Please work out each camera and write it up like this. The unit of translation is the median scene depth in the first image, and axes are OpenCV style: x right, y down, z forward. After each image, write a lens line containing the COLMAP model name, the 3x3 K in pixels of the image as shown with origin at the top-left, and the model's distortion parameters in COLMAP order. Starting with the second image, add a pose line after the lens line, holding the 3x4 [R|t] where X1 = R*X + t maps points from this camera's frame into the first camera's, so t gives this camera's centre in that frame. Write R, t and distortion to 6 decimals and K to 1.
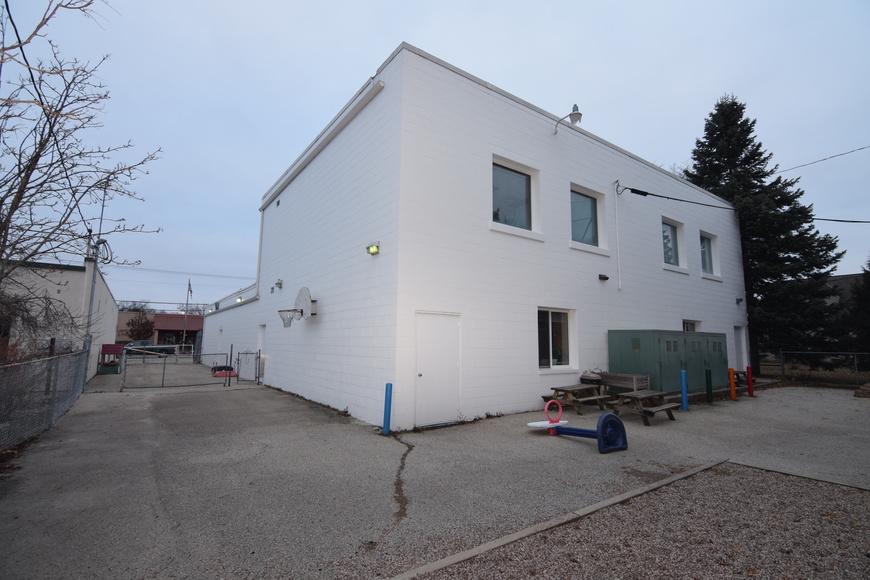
lens RADIAL K [[423.1, 0, 437.3], [0, 423.1, 288.3], [0, 0, 1]] dist [-0.019031, -0.001553]
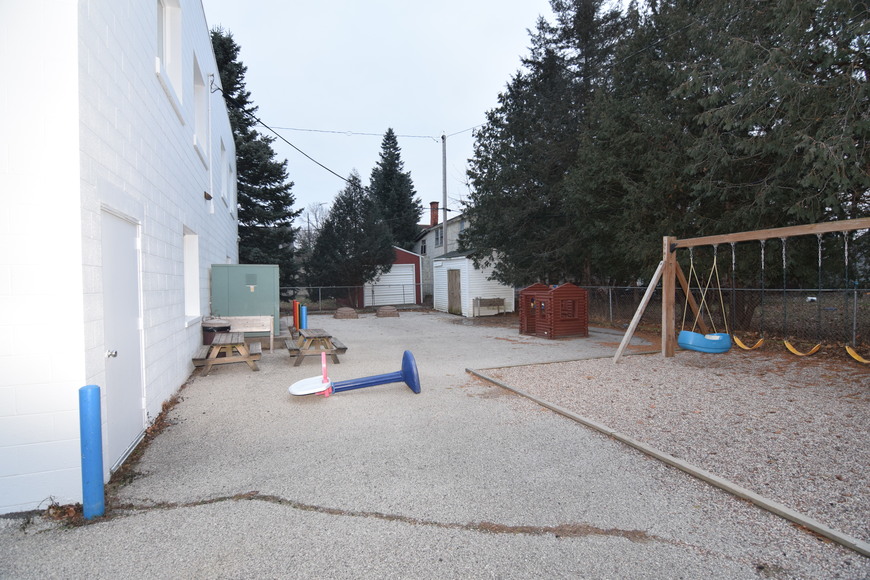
lens RADIAL K [[423.1, 0, 437.3], [0, 423.1, 288.3], [0, 0, 1]] dist [-0.019031, -0.001553]
pose [[0.234634, -0.028191, 0.971675, -0.177937], [-0.105898, 0.992889, 0.054378, 0.039274], [-0.966298, -0.115658, 0.229980, 0.279753]]
